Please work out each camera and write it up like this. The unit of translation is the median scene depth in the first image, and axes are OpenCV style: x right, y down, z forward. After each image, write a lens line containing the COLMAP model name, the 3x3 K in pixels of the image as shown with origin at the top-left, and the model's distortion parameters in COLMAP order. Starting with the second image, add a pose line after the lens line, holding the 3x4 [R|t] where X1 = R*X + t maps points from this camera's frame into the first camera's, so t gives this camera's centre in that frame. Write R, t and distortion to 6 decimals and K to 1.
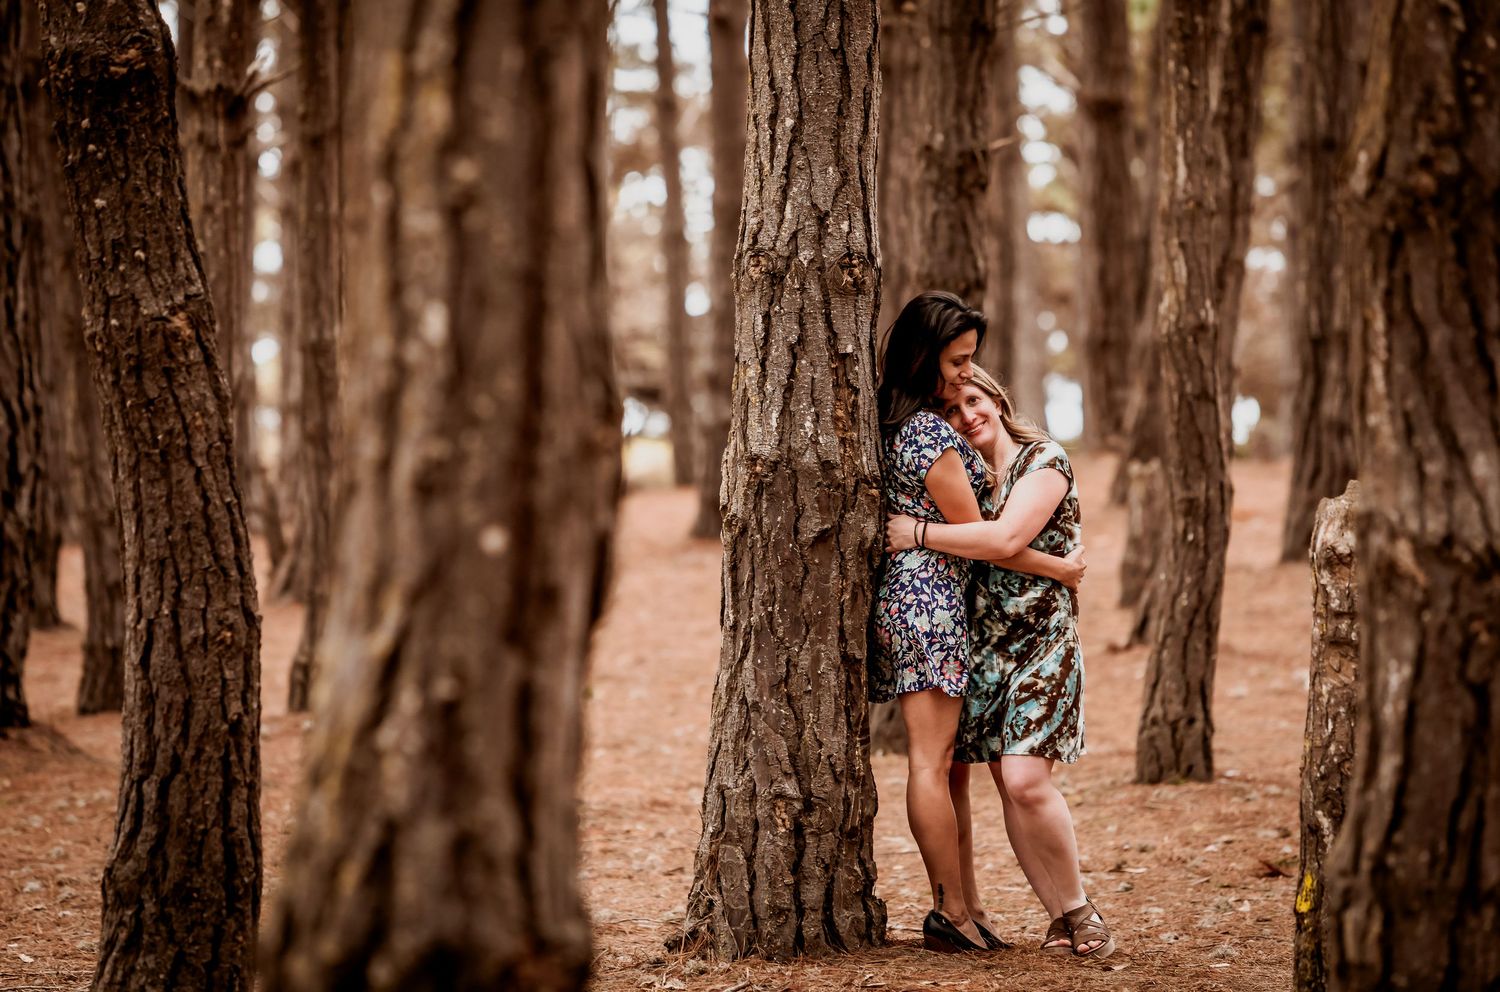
lens RADIAL K [[8857.8, 0, 750.0], [0, 8857.8, 496.0], [0, 0, 1]] dist [0.163330, -9.940665]
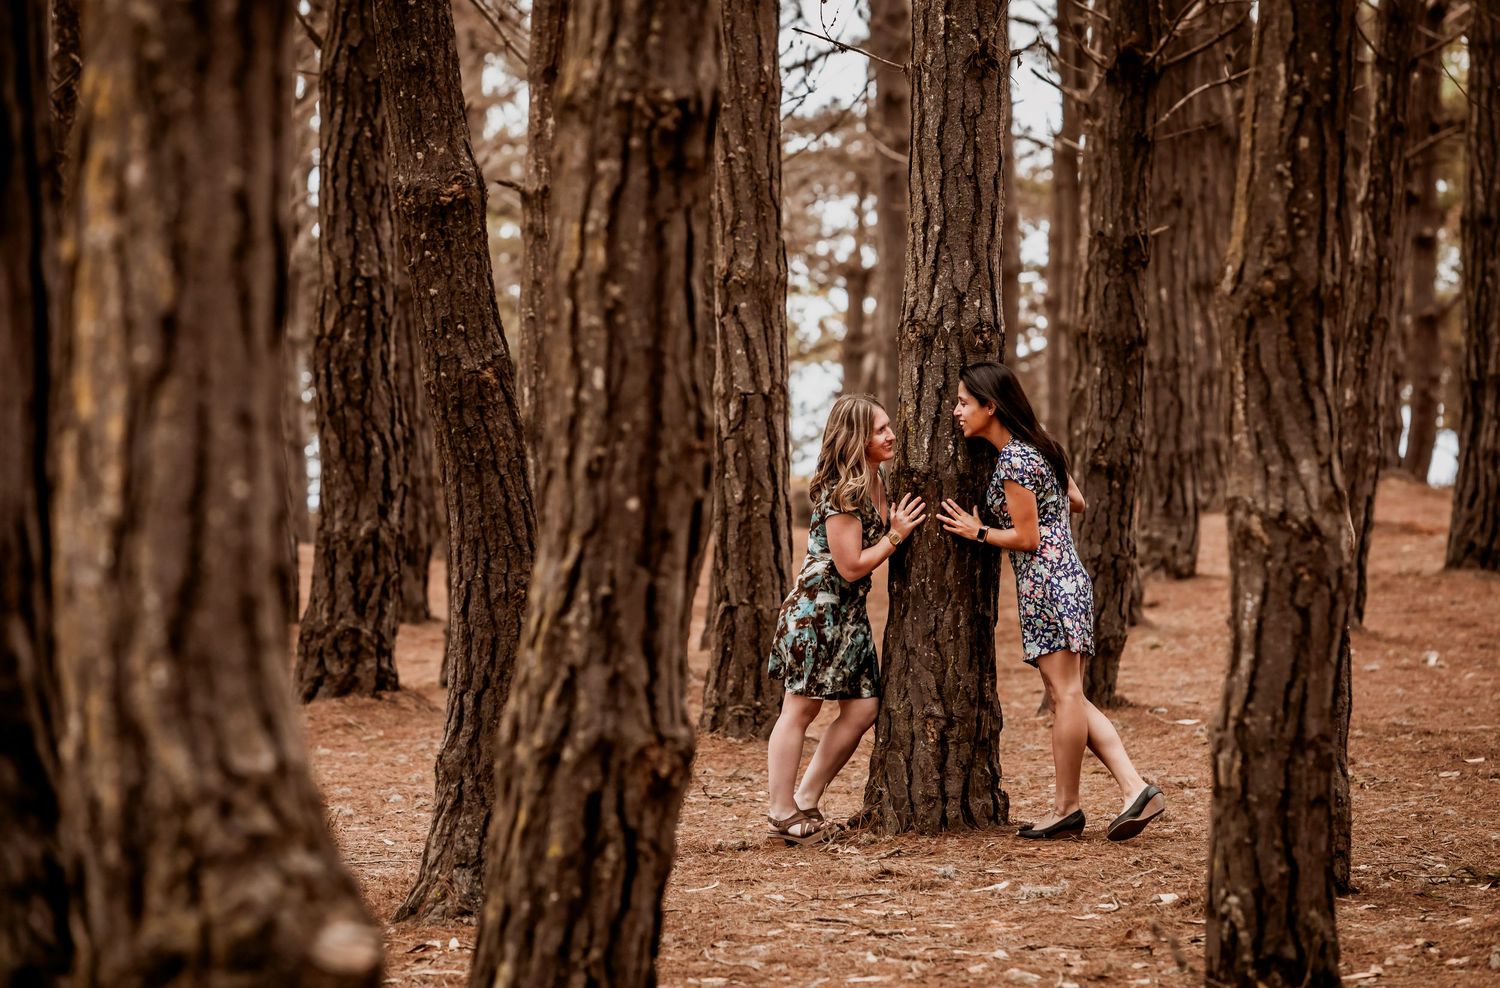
lens RADIAL K [[8338.1, 0, 750.0], [0, 8338.1, 494.0], [0, 0, 1]] dist [0.021171, 2.860856]
pose [[0.999119, -0.000430, -0.041975, 0.034457], [0.000252, 0.999991, -0.004267, 0.005549], [0.041976, 0.004253, 0.999110, -0.346141]]
